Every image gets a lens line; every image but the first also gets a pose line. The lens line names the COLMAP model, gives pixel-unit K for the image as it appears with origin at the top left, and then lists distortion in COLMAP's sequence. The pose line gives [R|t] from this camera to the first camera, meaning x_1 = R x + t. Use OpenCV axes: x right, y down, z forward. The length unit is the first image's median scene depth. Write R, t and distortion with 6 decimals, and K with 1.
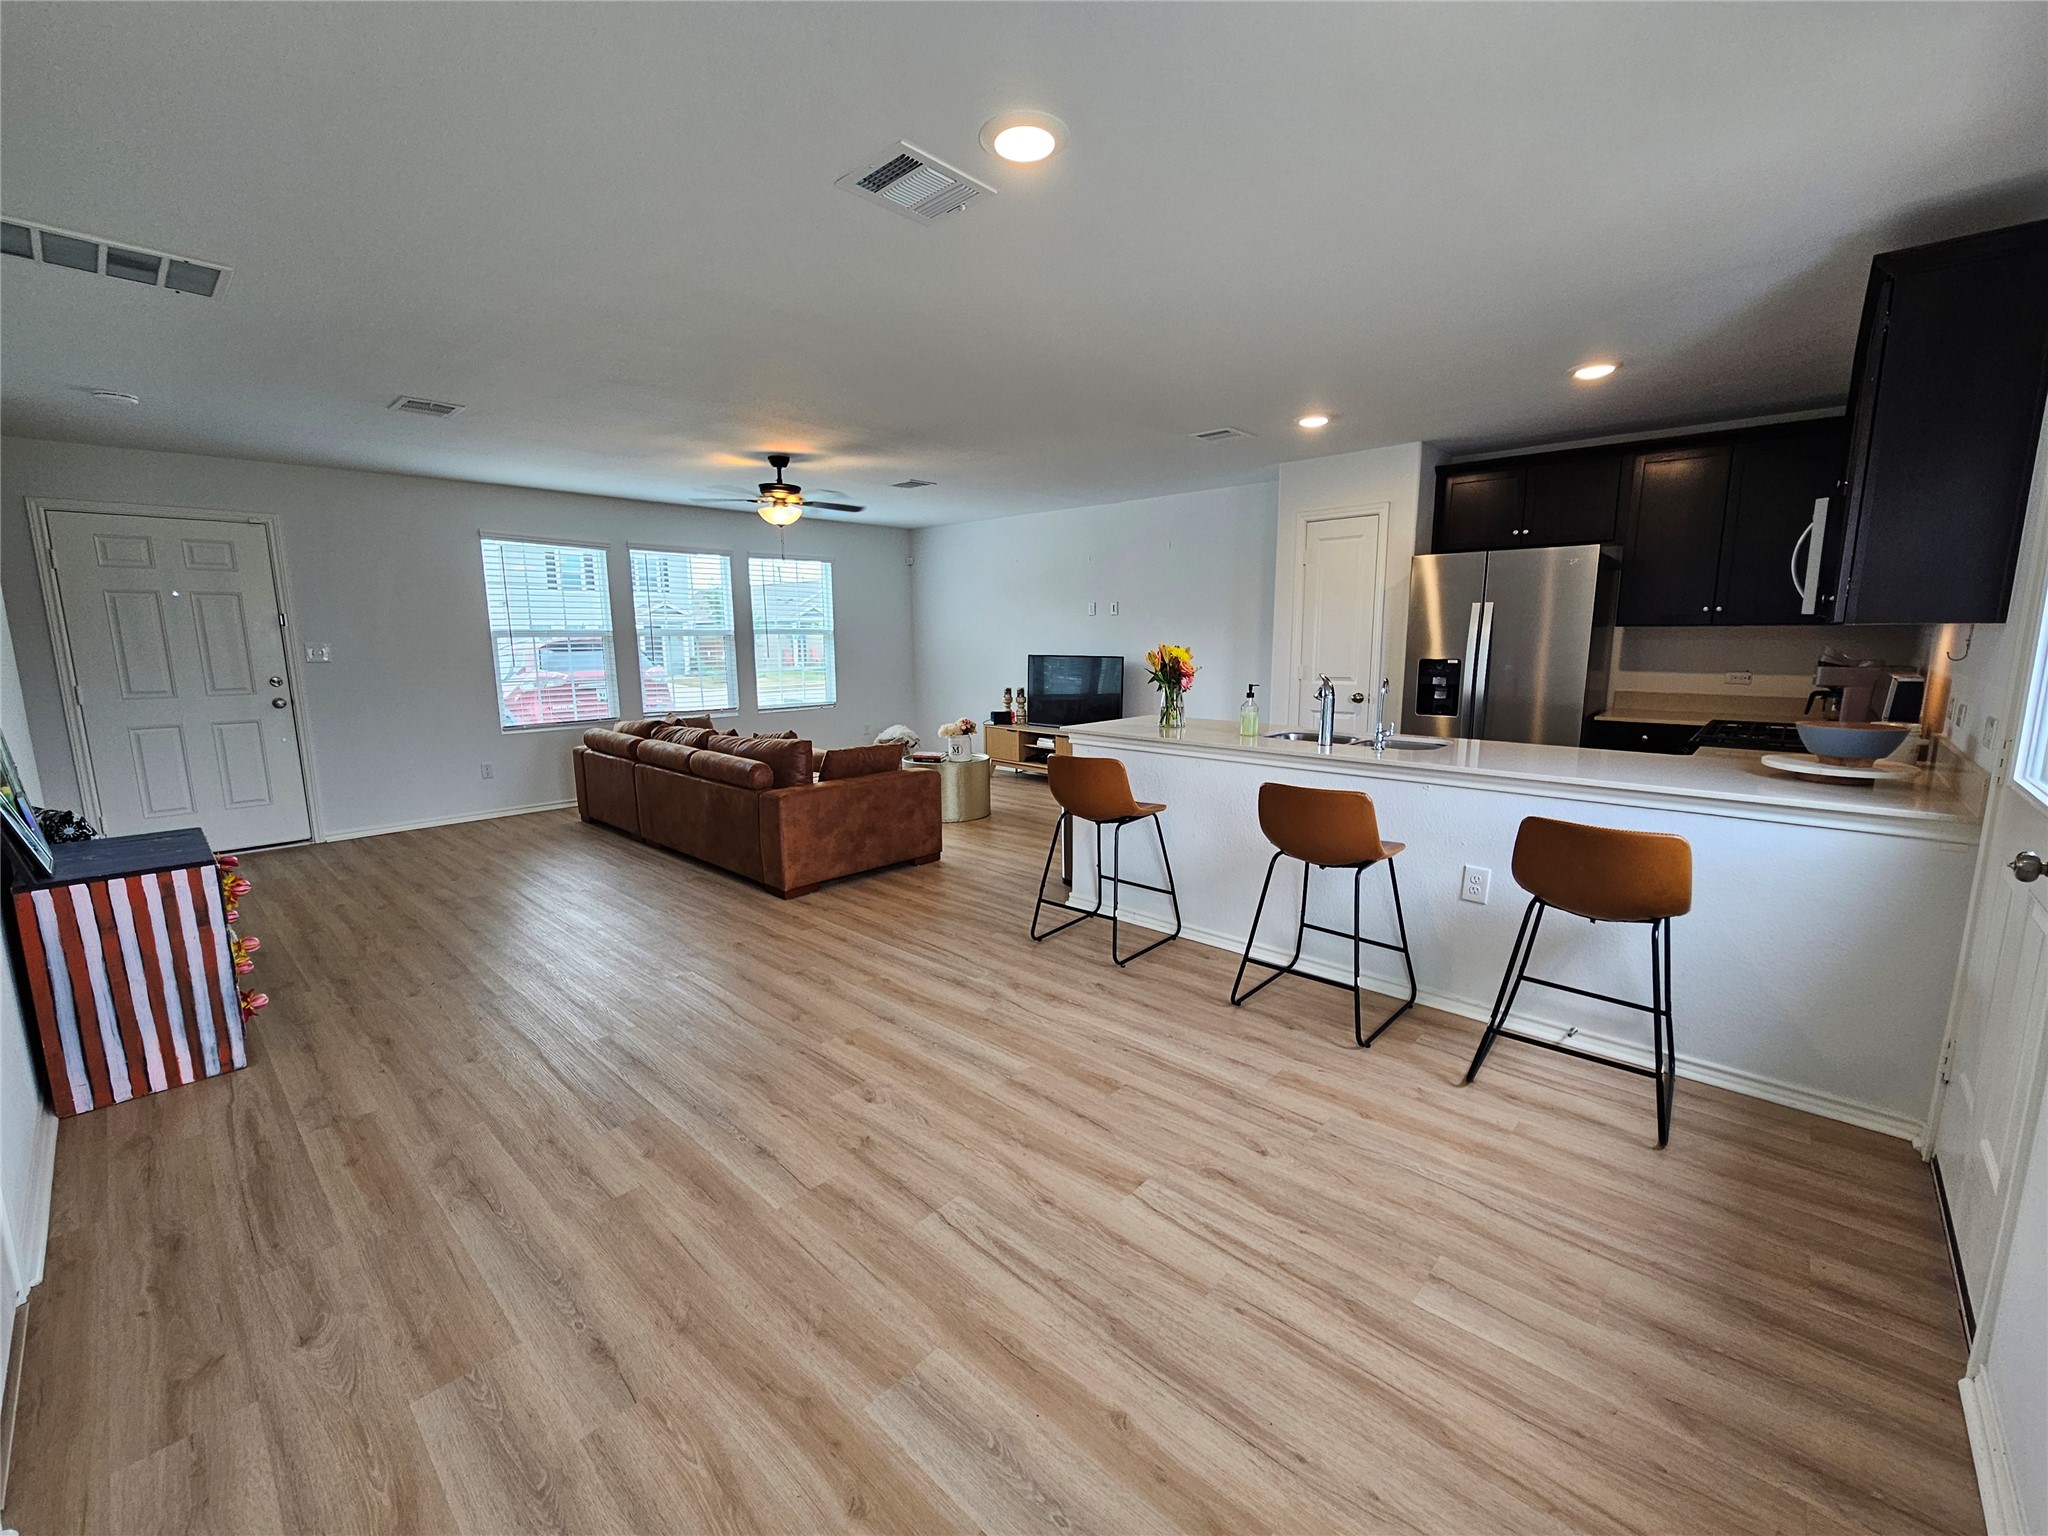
lens RADIAL K [[842.3, 0, 1018.7], [0, 842.3, 773.1], [0, 0, 1]] dist [-0.000789, -0.000309]
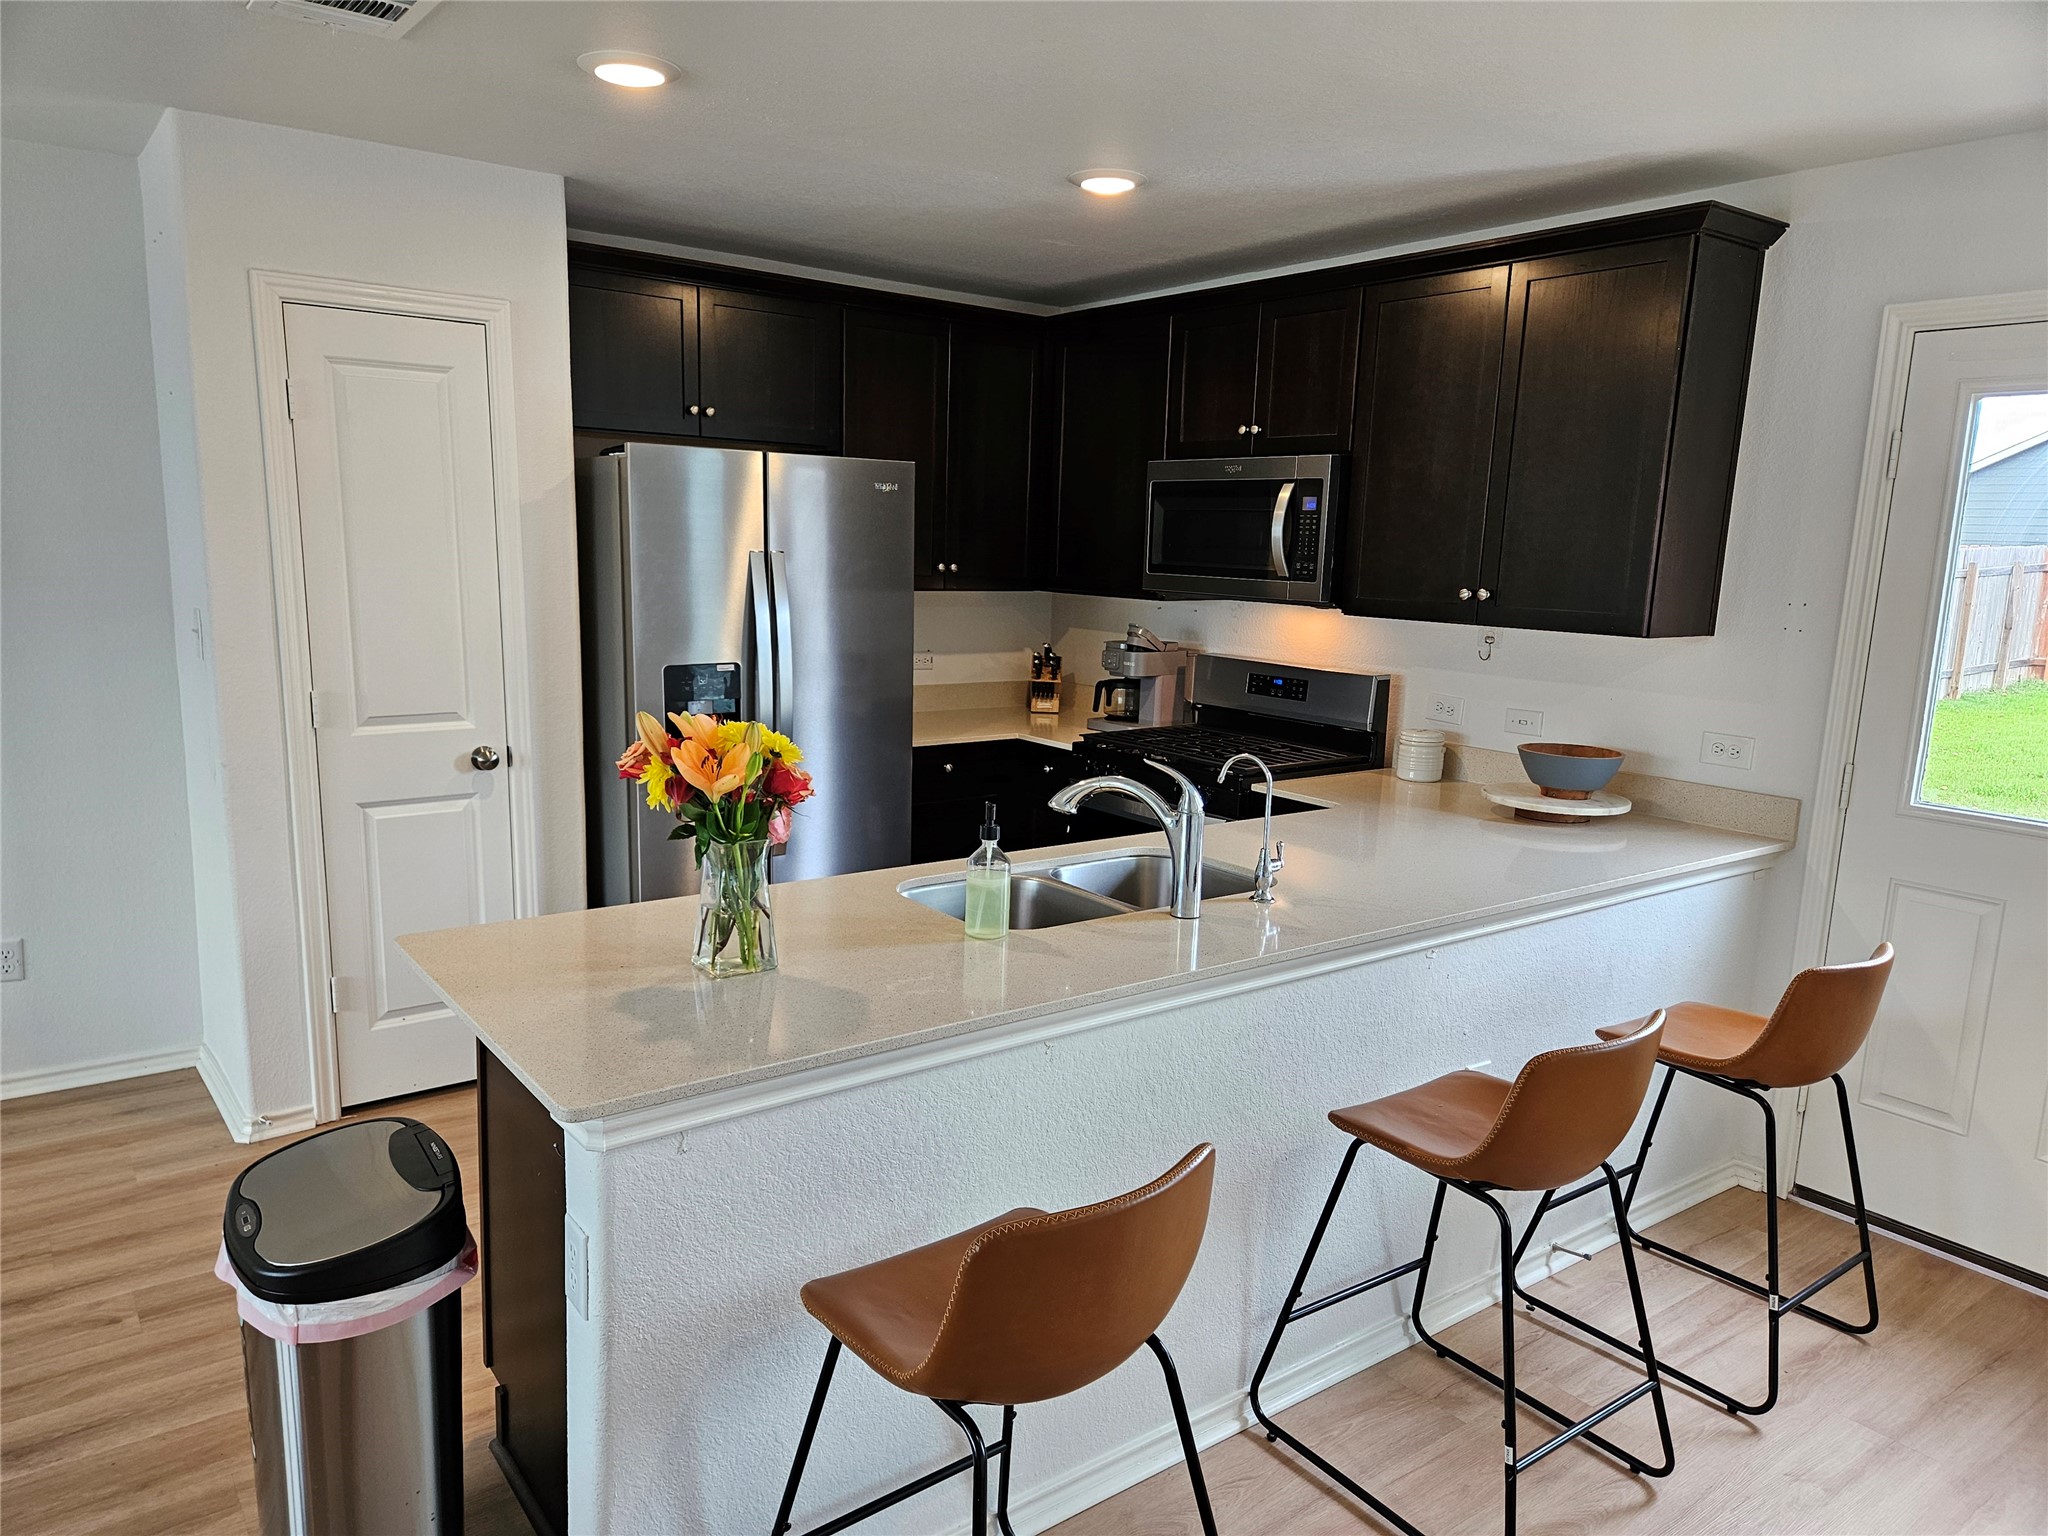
lens RADIAL K [[1384.1, 0, 1012.3], [0, 1384.1, 774.6], [0, 0, 1]] dist [0.052570, 0.003919]
pose [[0.184018, -0.155761, 0.970503, -0.228211], [0.130088, 0.982538, 0.133026, -0.138575], [-0.974276, 0.101772, 0.201067, 0.593073]]
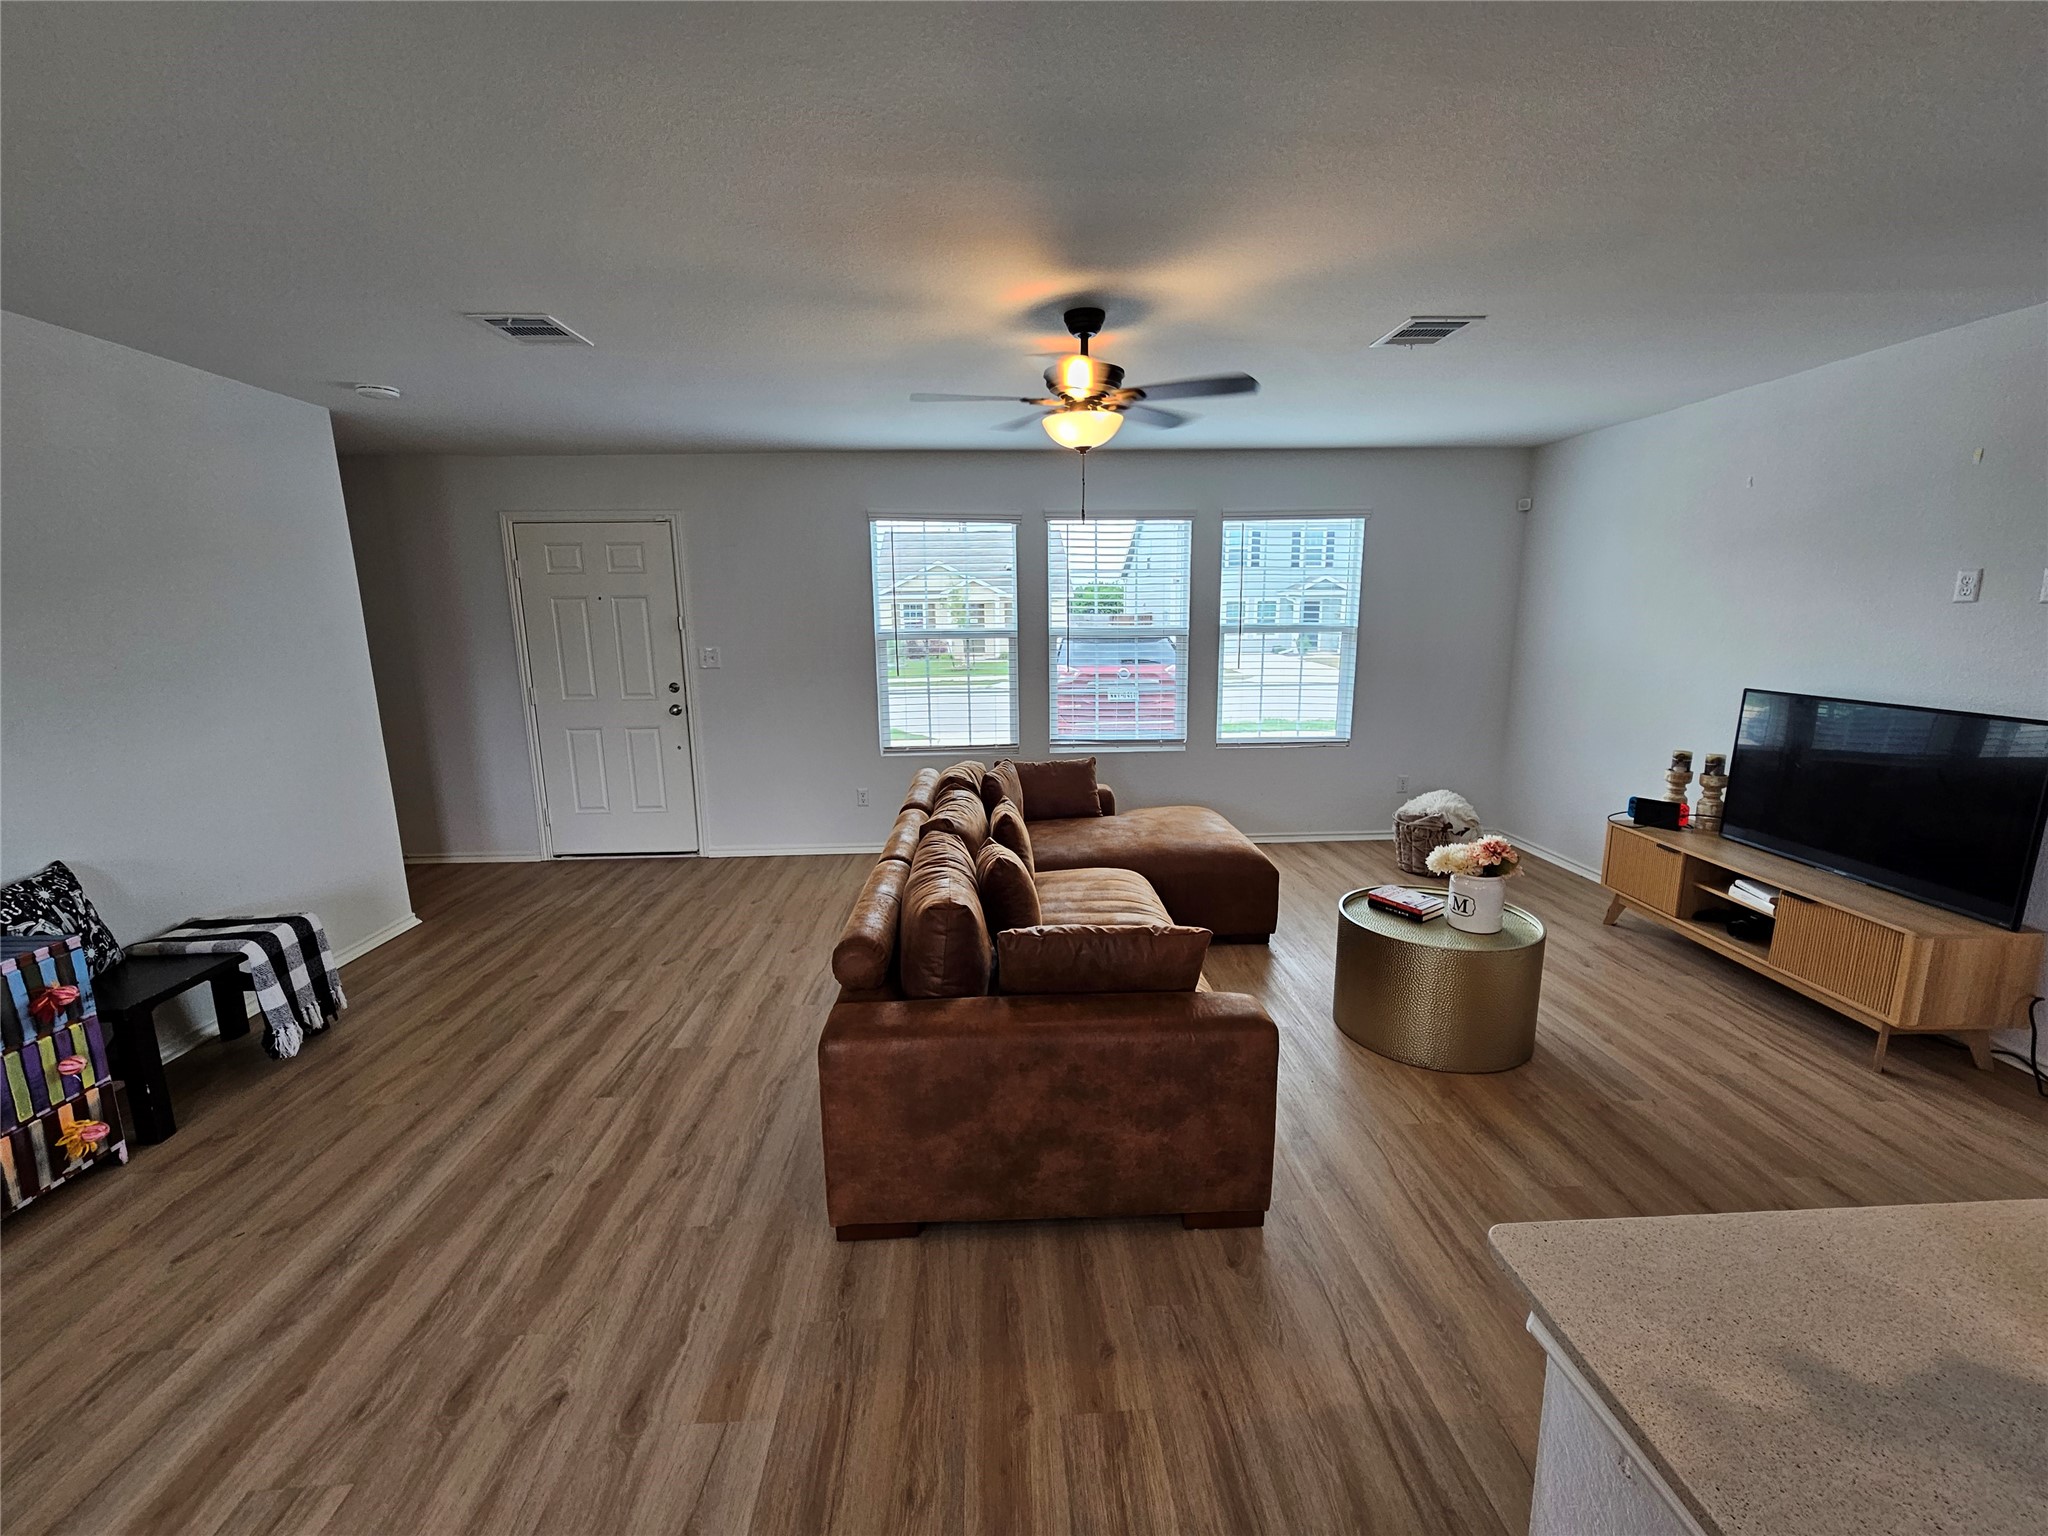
lens RADIAL K [[842.3, 0, 1024.2], [0, 842.3, 769.5], [0, 0, 1]] dist [-0.000789, -0.000309]
pose [[0.717224, 0.128052, -0.684976, 0.072342], [-0.108265, 0.991512, 0.071994, -0.127903], [0.688381, 0.022523, 0.725000, 0.581259]]
